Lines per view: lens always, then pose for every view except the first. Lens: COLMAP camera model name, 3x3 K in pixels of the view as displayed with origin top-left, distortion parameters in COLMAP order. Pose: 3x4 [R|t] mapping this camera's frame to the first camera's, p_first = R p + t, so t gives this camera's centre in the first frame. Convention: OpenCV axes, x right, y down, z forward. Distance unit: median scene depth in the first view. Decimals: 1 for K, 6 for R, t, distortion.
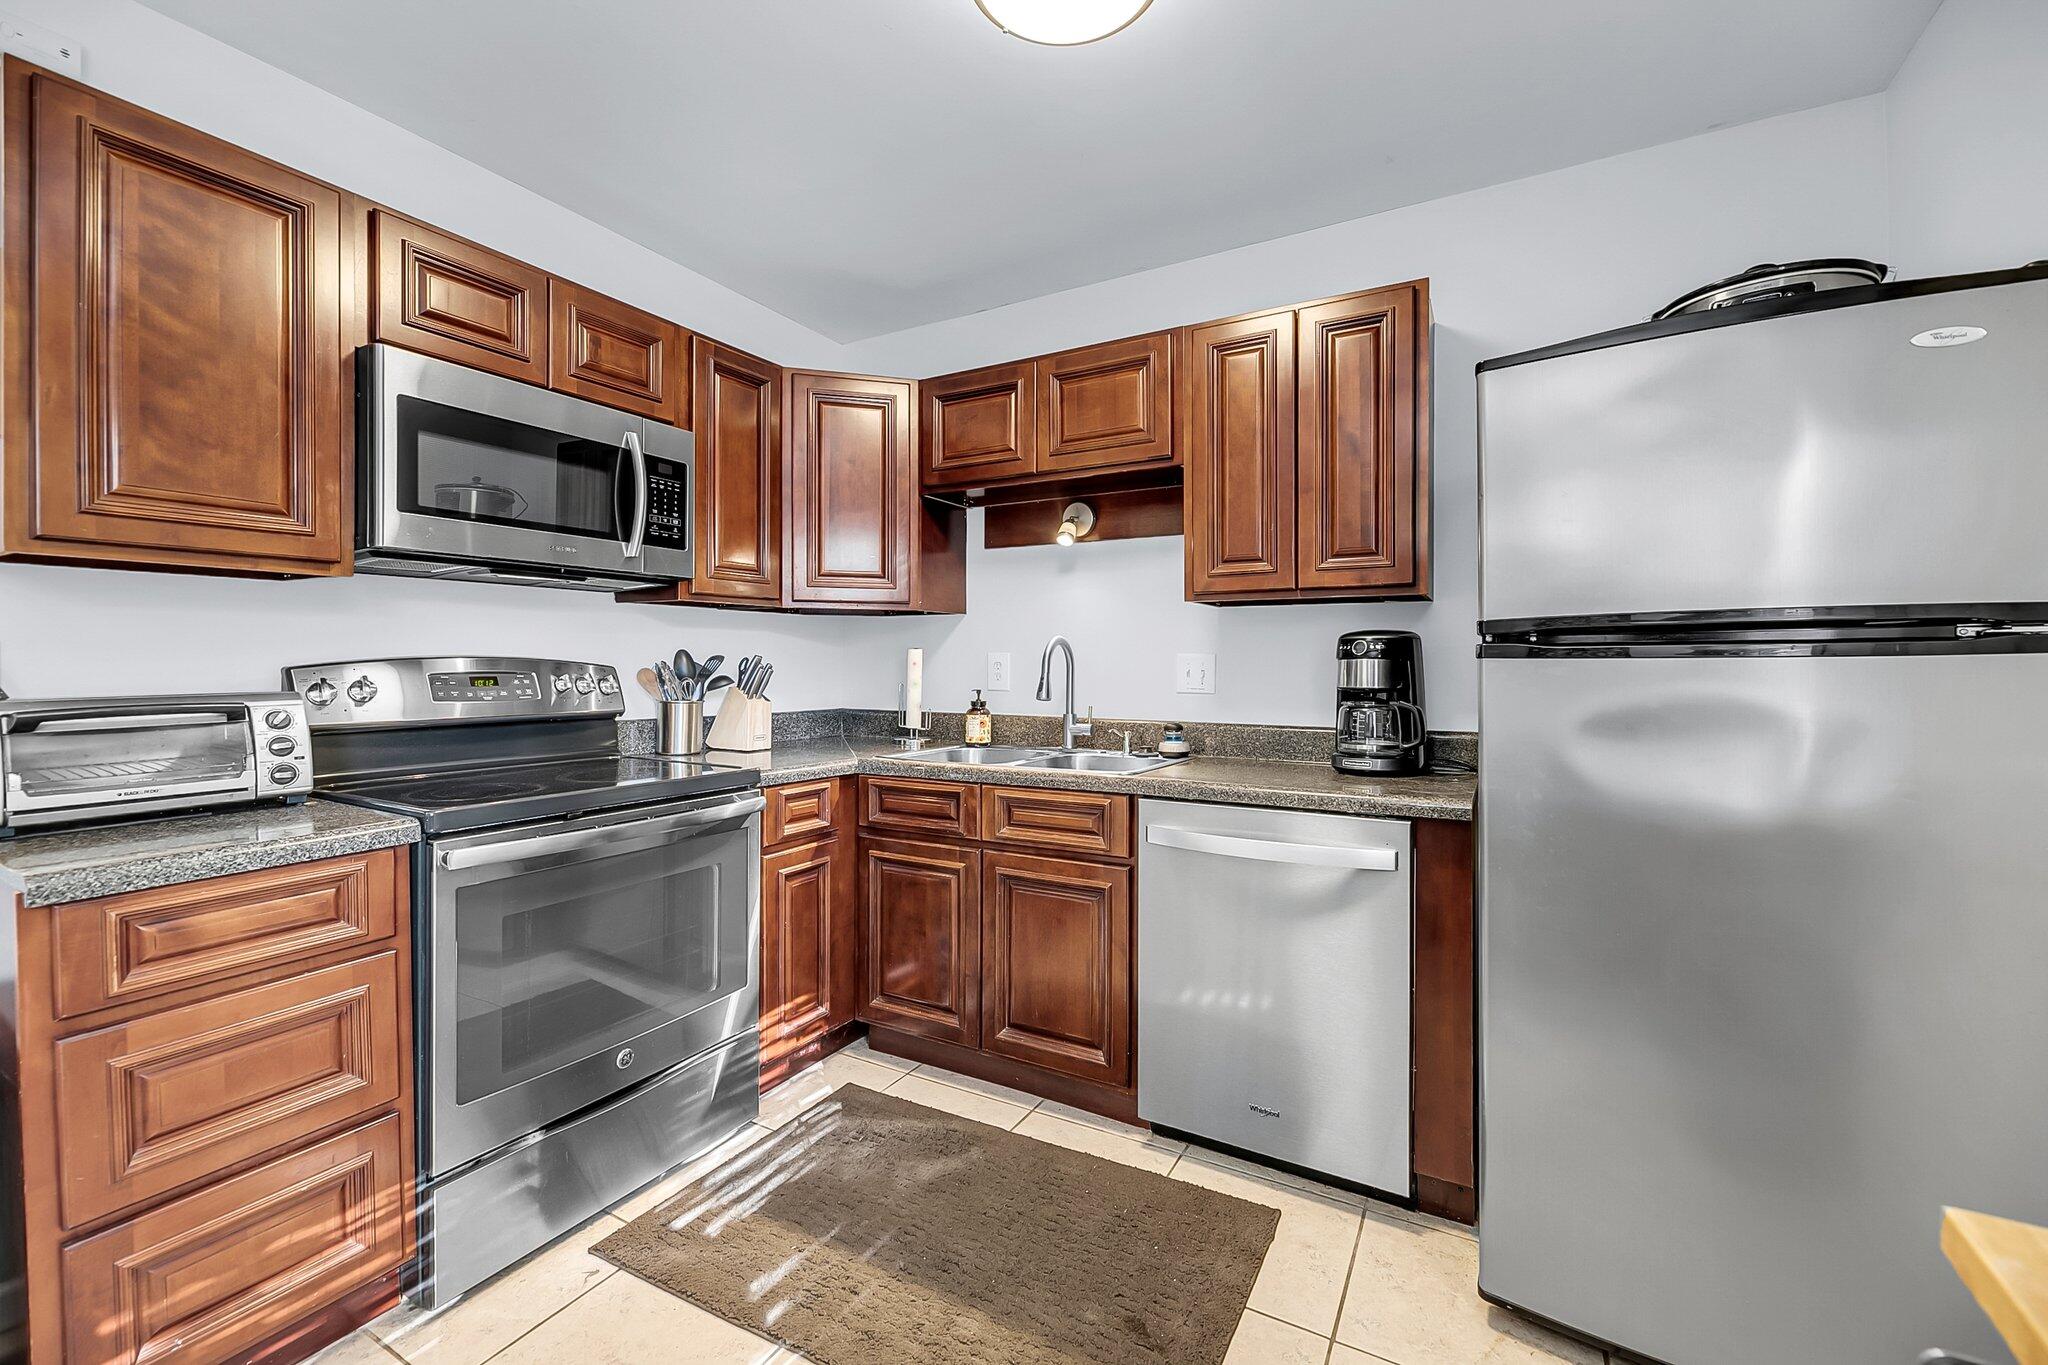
lens RADIAL K [[845.1, 0, 1028.2], [0, 845.1, 661.5], [0, 0, 1]] dist [-0.003006, -0.000662]
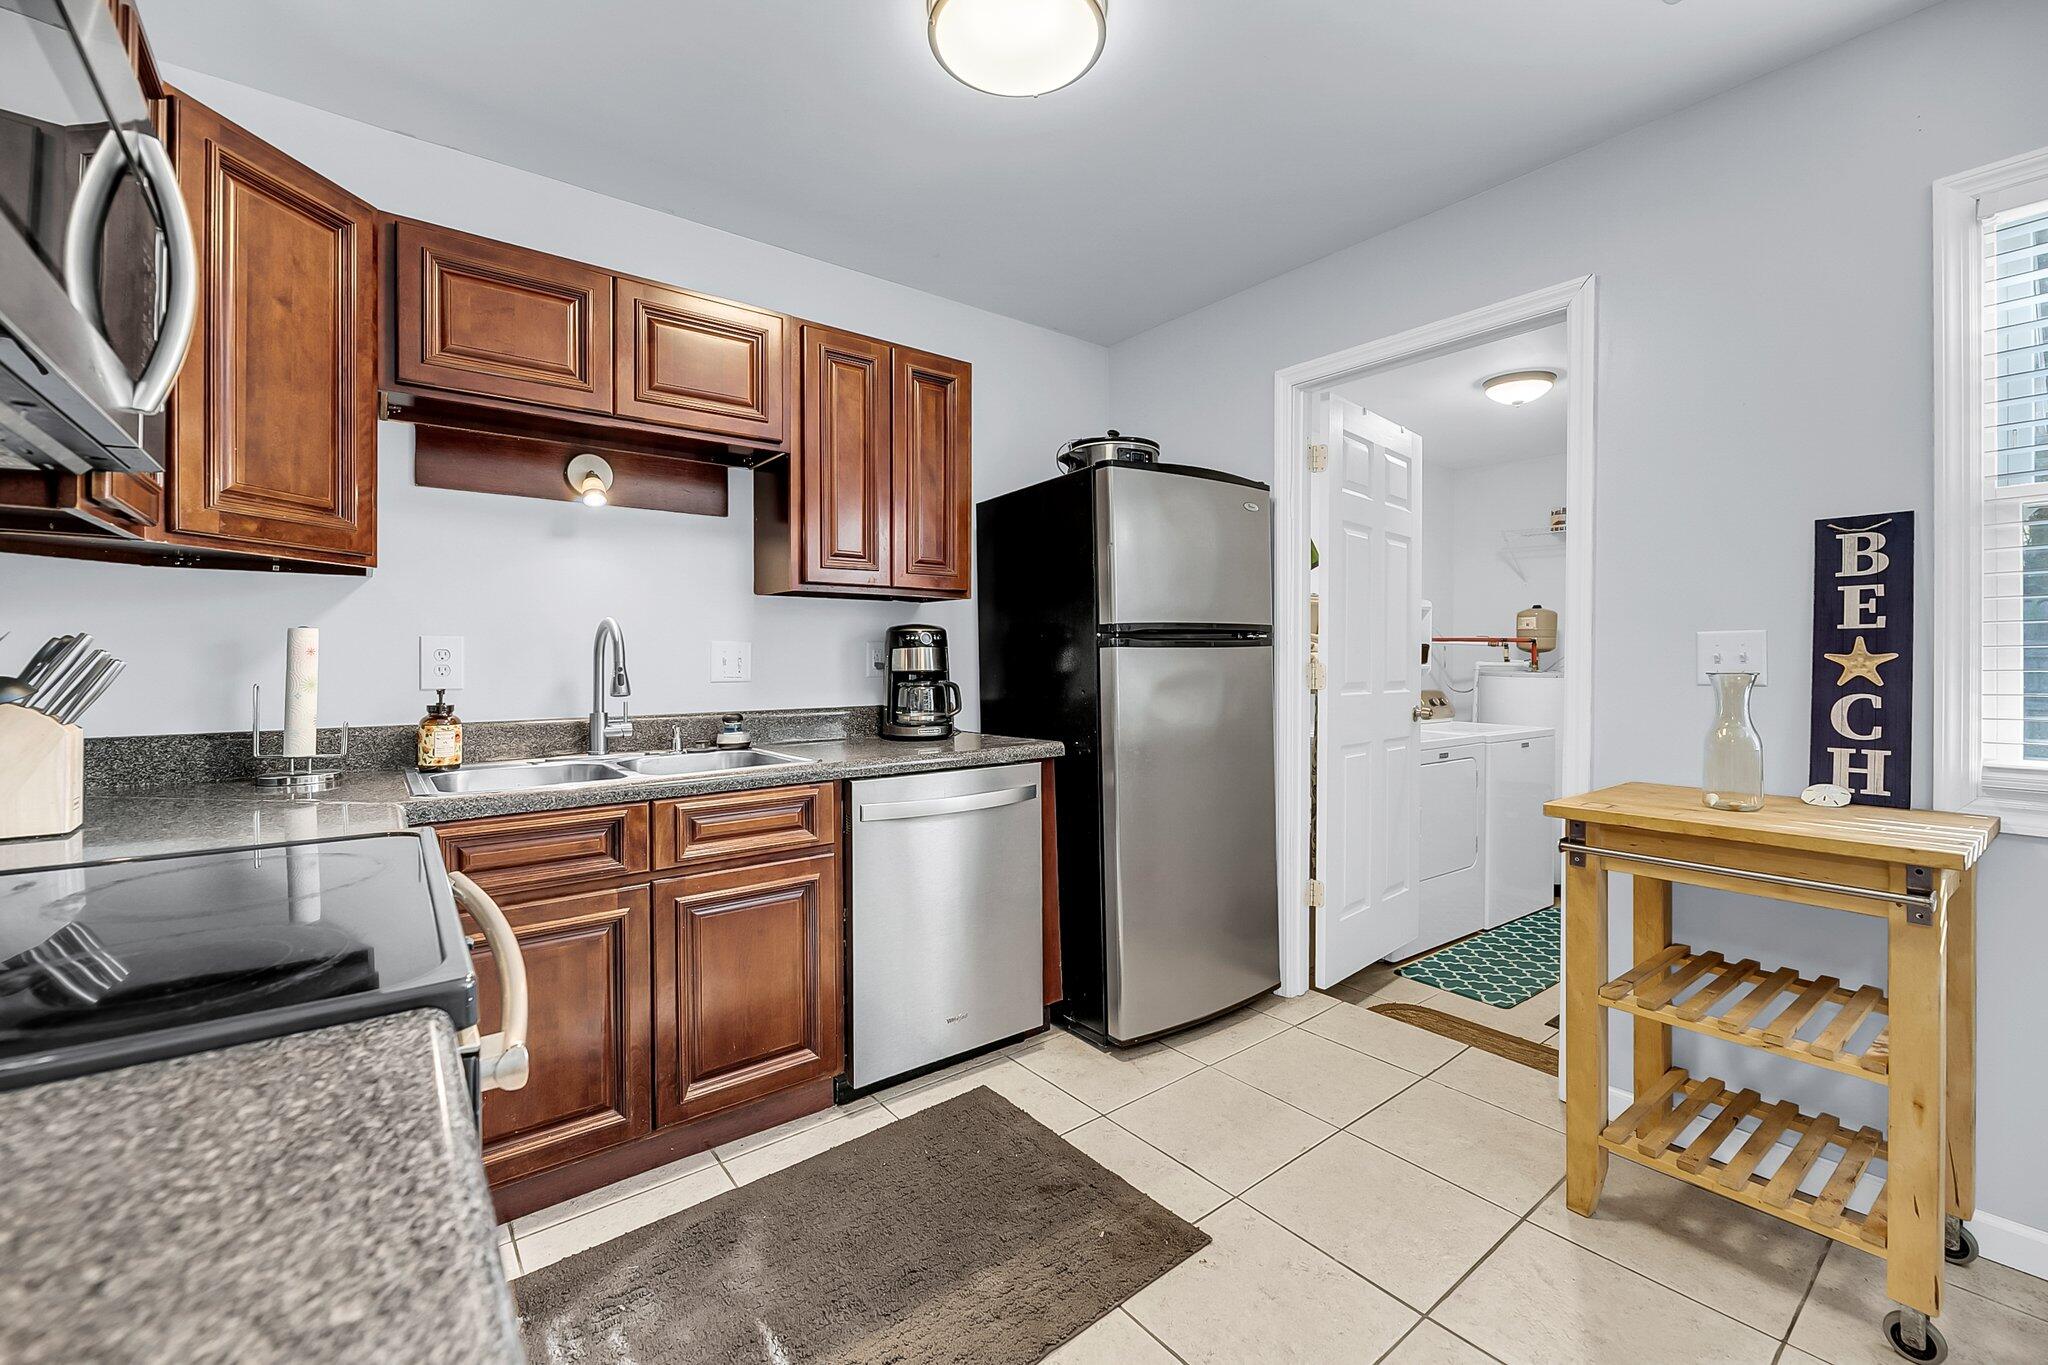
lens RADIAL K [[845.1, 0, 1028.2], [0, 845.1, 661.5], [0, 0, 1]] dist [-0.003006, -0.000662]
pose [[0.373001, -0.009236, 0.927785, -0.594175], [0.000118, 0.999951, 0.009907, 0.004573], [-0.927831, -0.003586, 0.372984, 0.334093]]
